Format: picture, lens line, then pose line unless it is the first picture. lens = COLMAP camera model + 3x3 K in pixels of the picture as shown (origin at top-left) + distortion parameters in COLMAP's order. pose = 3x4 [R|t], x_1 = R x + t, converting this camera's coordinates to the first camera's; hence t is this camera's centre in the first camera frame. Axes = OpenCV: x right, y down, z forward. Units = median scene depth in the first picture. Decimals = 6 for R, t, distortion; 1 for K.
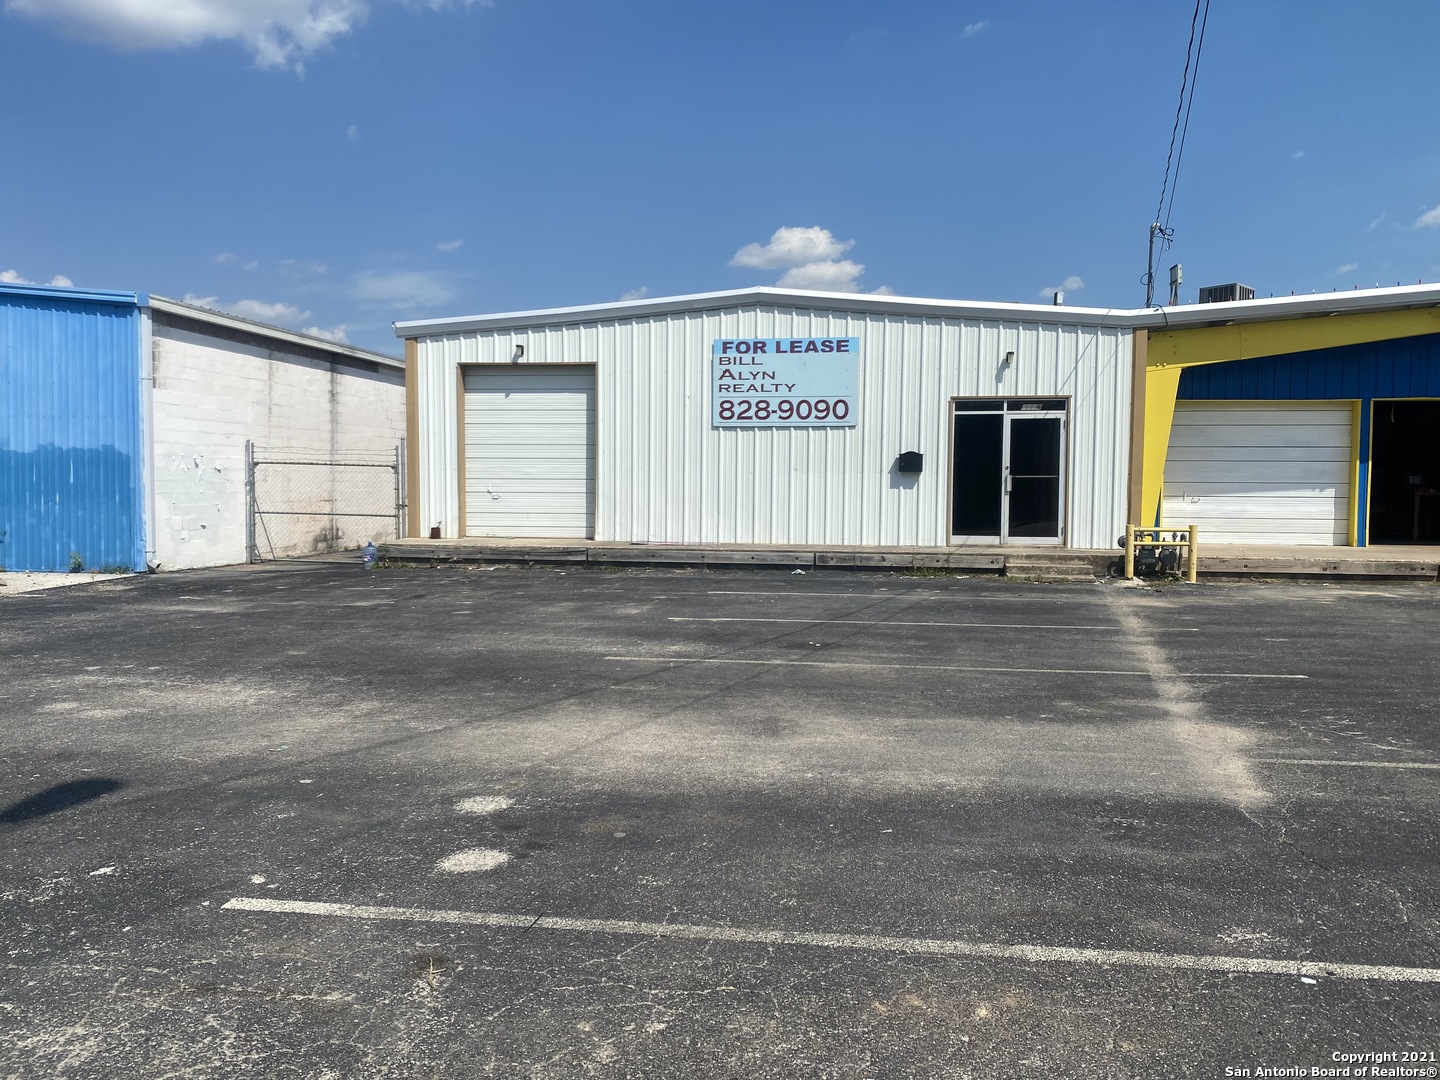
lens RADIAL K [[1080.7, 0, 720.0], [0, 1080.7, 540.0], [0, 0, 1]] dist [0.144629, -0.291215]
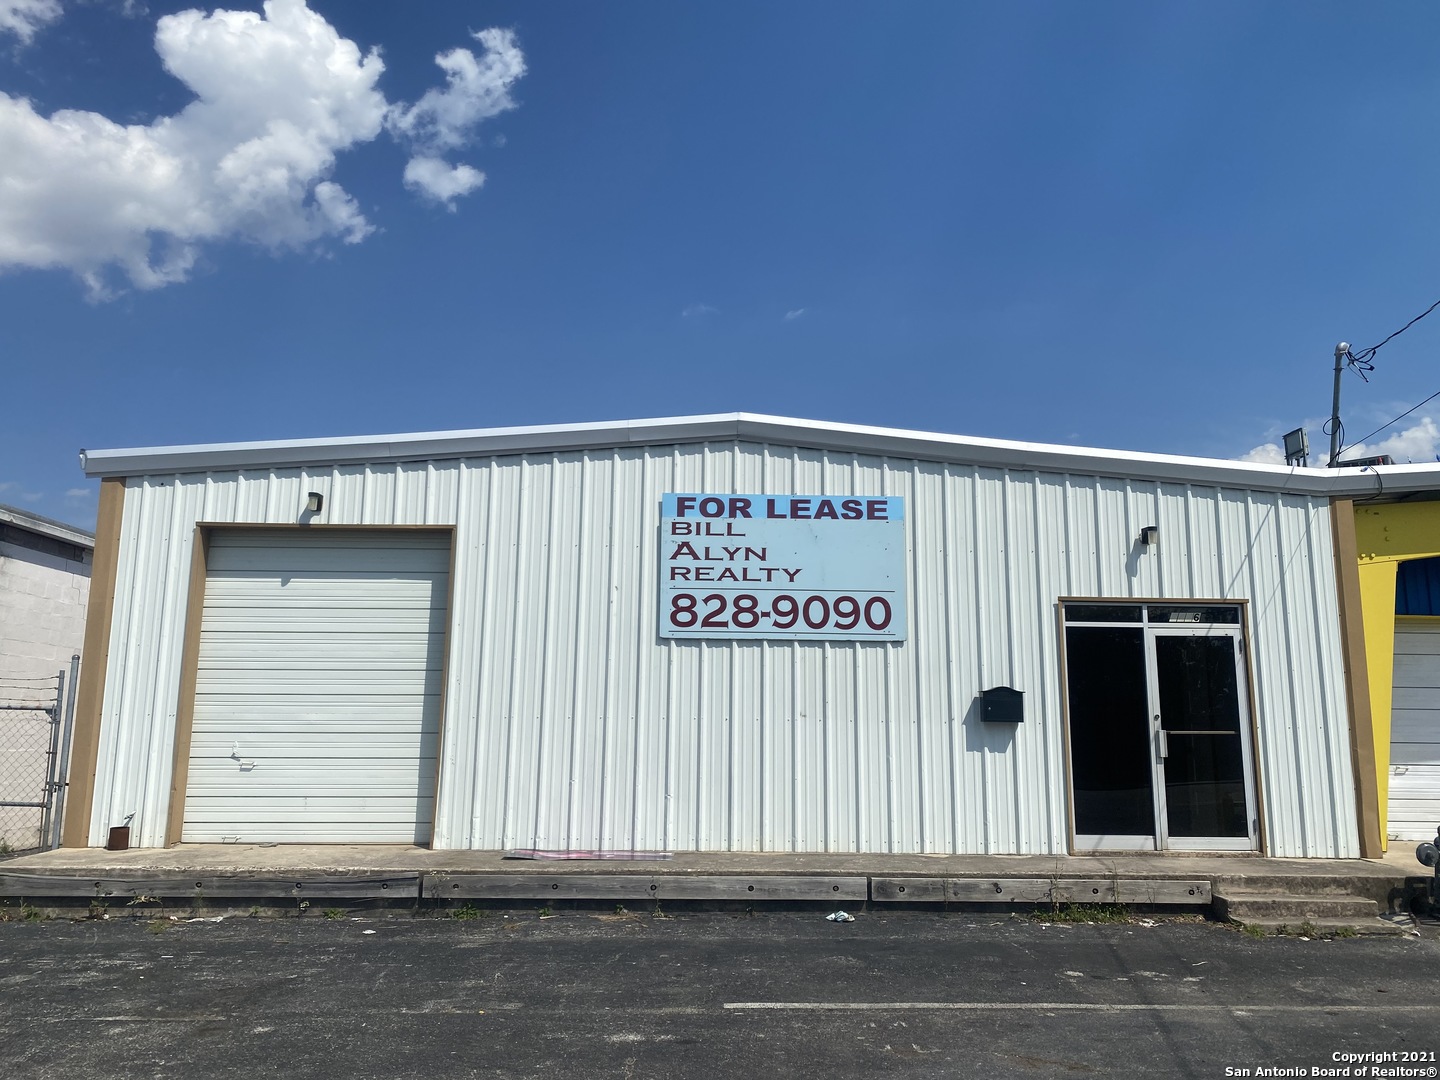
lens RADIAL K [[1080.7, 0, 720.0], [0, 1080.7, 540.0], [0, 0, 1]] dist [0.144629, -0.291215]
pose [[0.985049, 0.032699, 0.169142, -0.074846], [0.005821, 0.974943, -0.222379, -0.028058], [-0.172175, 0.220038, 0.960176, 0.436091]]
